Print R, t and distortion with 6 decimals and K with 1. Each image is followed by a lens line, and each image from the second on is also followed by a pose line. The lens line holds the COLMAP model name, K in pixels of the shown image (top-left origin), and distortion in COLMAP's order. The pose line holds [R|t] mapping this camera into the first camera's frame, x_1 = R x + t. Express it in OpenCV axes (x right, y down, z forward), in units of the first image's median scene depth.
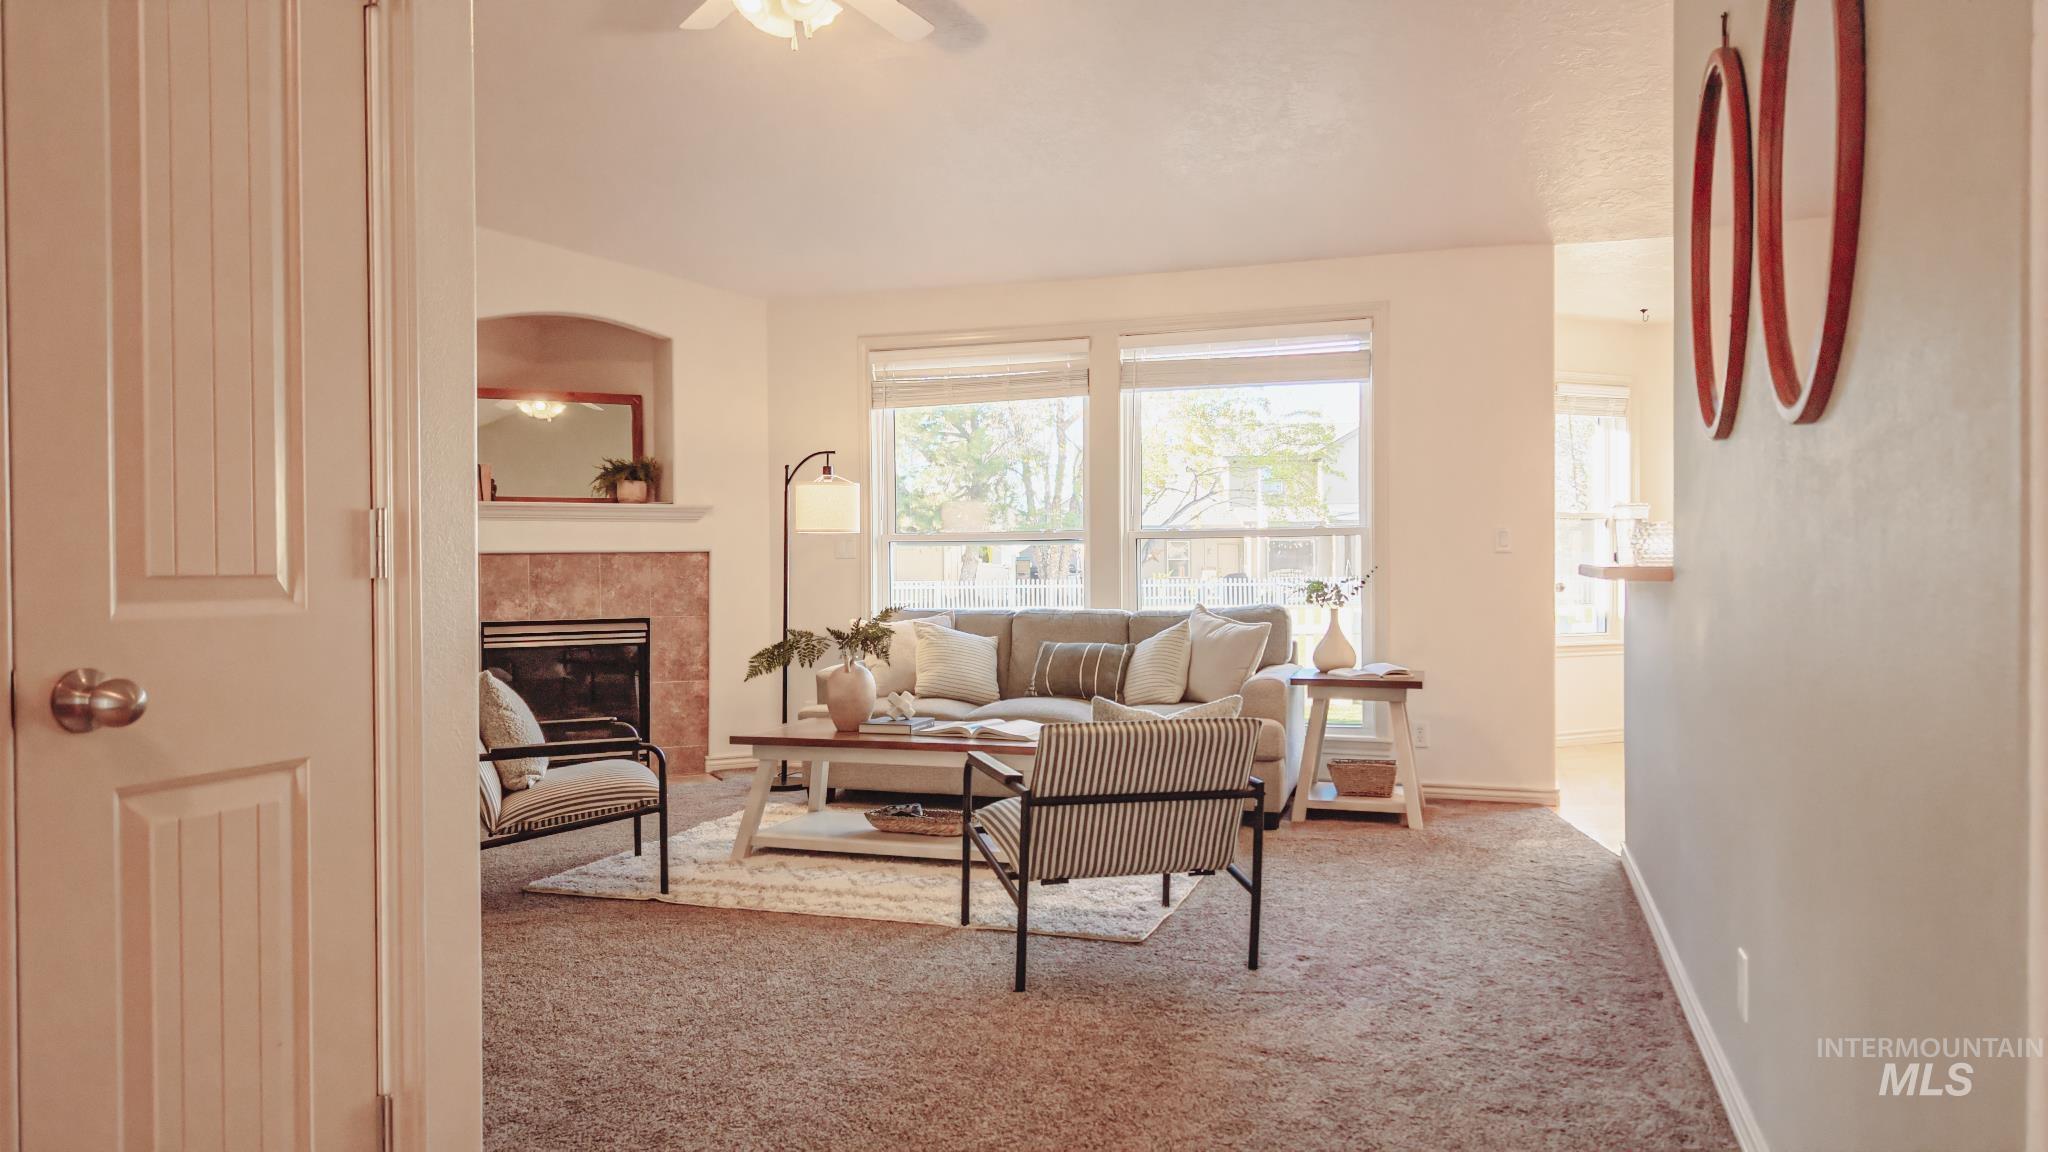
lens RADIAL K [[1366.6, 0, 1024.0], [0, 1366.6, 576.0], [0, 0, 1]] dist [0.043482, -0.058699]
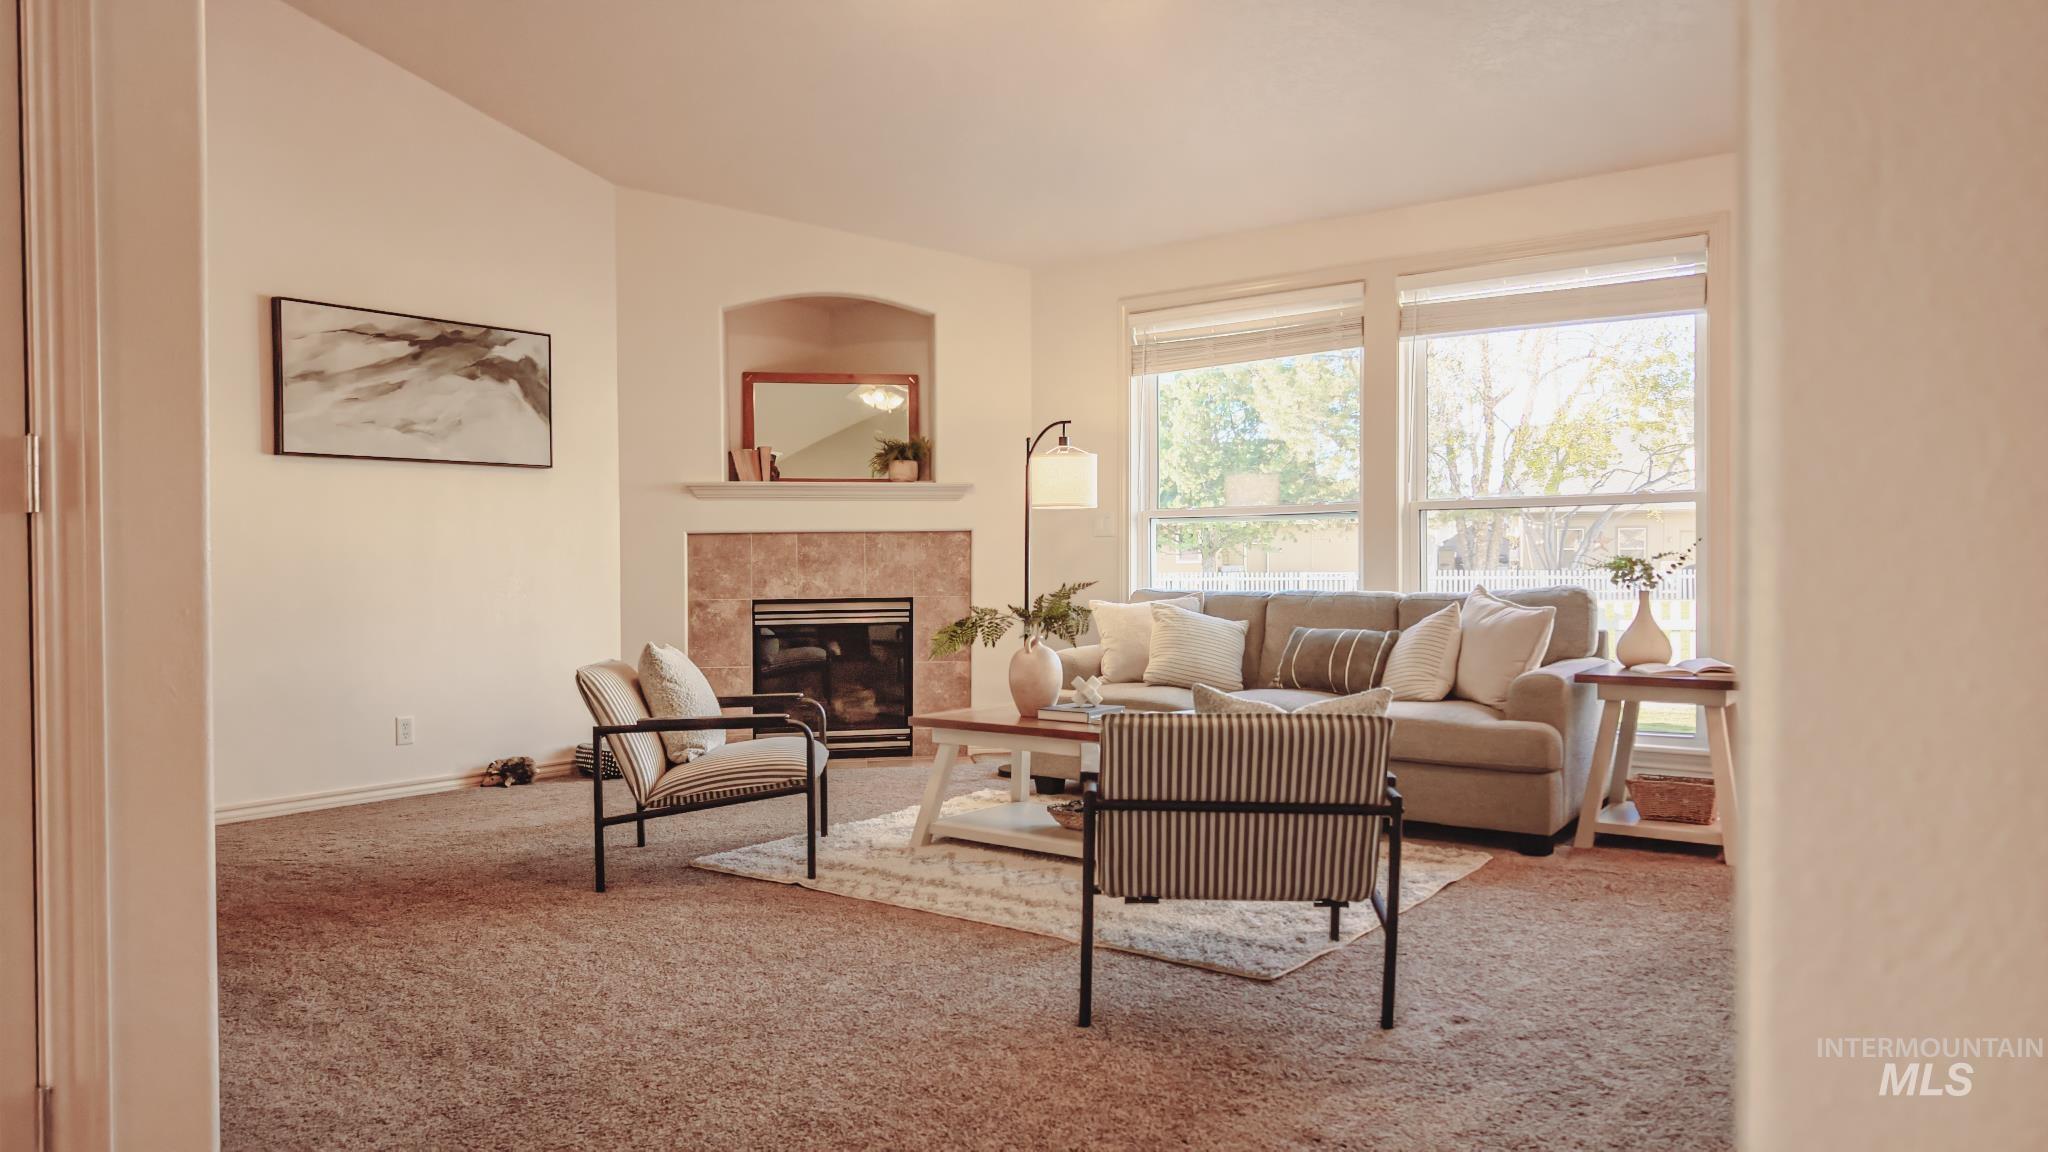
lens RADIAL K [[1366.6, 0, 1024.0], [0, 1366.6, 576.0], [0, 0, 1]] dist [0.043482, -0.058699]
pose [[0.950578, 0.003617, -0.310464, 0.132713], [-0.001762, 0.999979, 0.006255, 0.010672], [0.310480, -0.005399, 0.950565, 0.105834]]
